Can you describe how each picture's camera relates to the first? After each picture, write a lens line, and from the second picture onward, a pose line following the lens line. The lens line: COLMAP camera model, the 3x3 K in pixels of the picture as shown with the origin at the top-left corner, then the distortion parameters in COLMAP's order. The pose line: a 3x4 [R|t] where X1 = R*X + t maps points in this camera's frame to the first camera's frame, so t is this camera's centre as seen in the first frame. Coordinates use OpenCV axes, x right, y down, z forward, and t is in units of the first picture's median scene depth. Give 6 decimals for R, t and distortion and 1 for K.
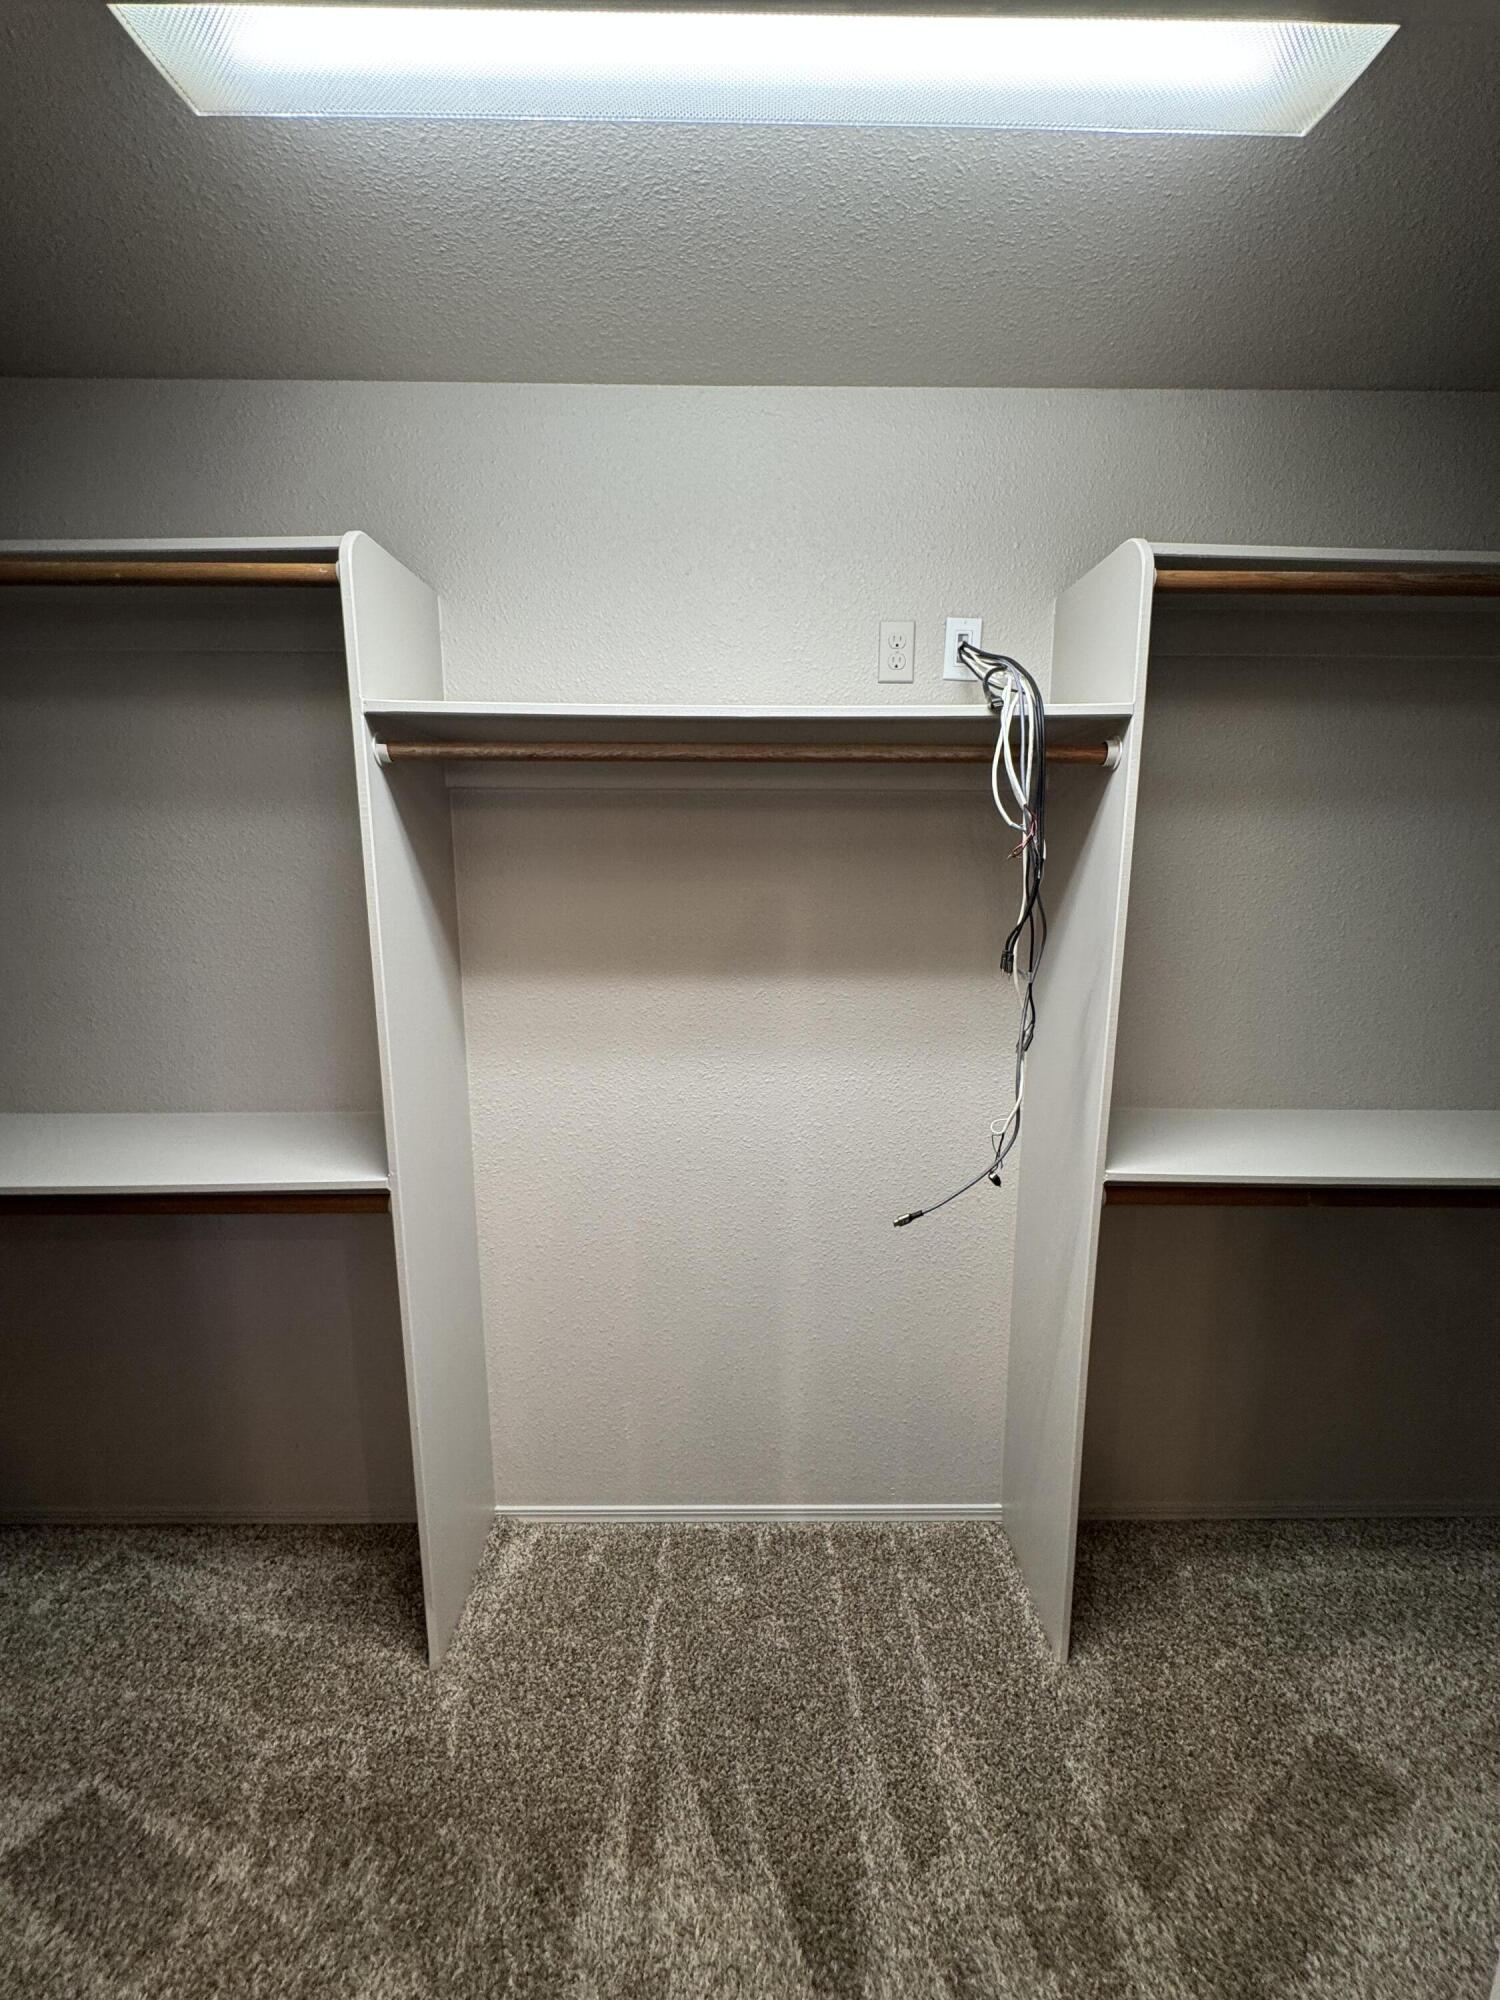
lens RADIAL K [[797.3, 0, 752.7], [0, 797.3, 996.4], [0, 0, 1]] dist [-0.002223, 0.000514]
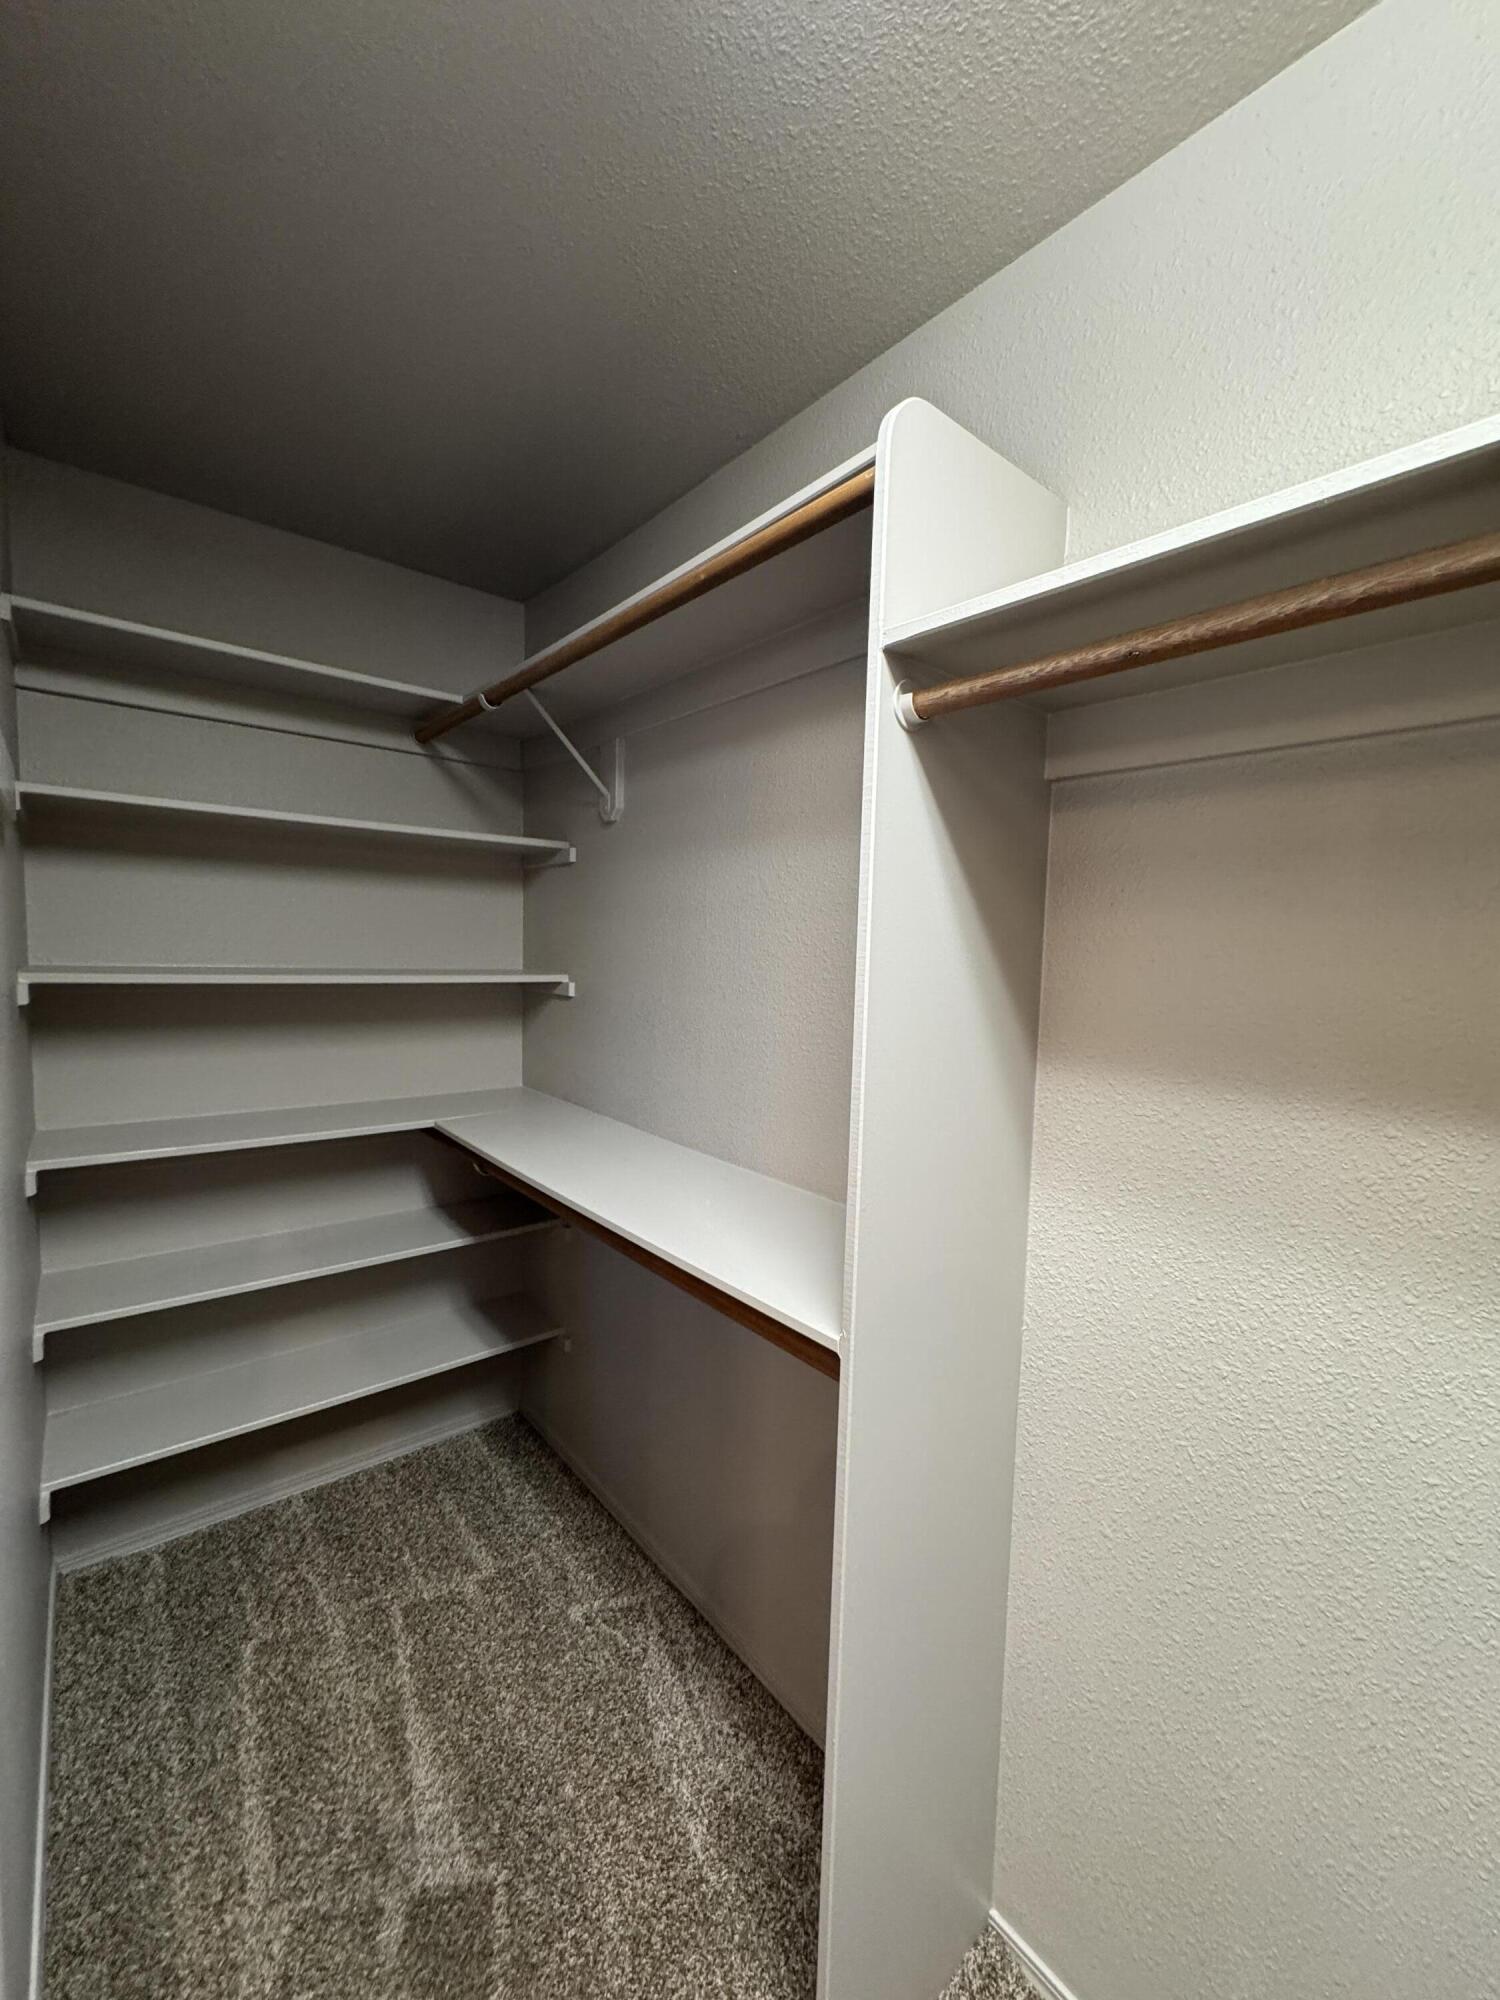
lens RADIAL K [[797.3, 0, 752.4], [0, 797.3, 1000.5], [0, 0, 1]] dist [-0.002223, 0.000514]
pose [[0.629869, 0.068026, -0.773717, -0.006873], [-0.162949, 0.985562, -0.046001, -0.007299], [0.759416, 0.155051, 0.631859, 0.458381]]
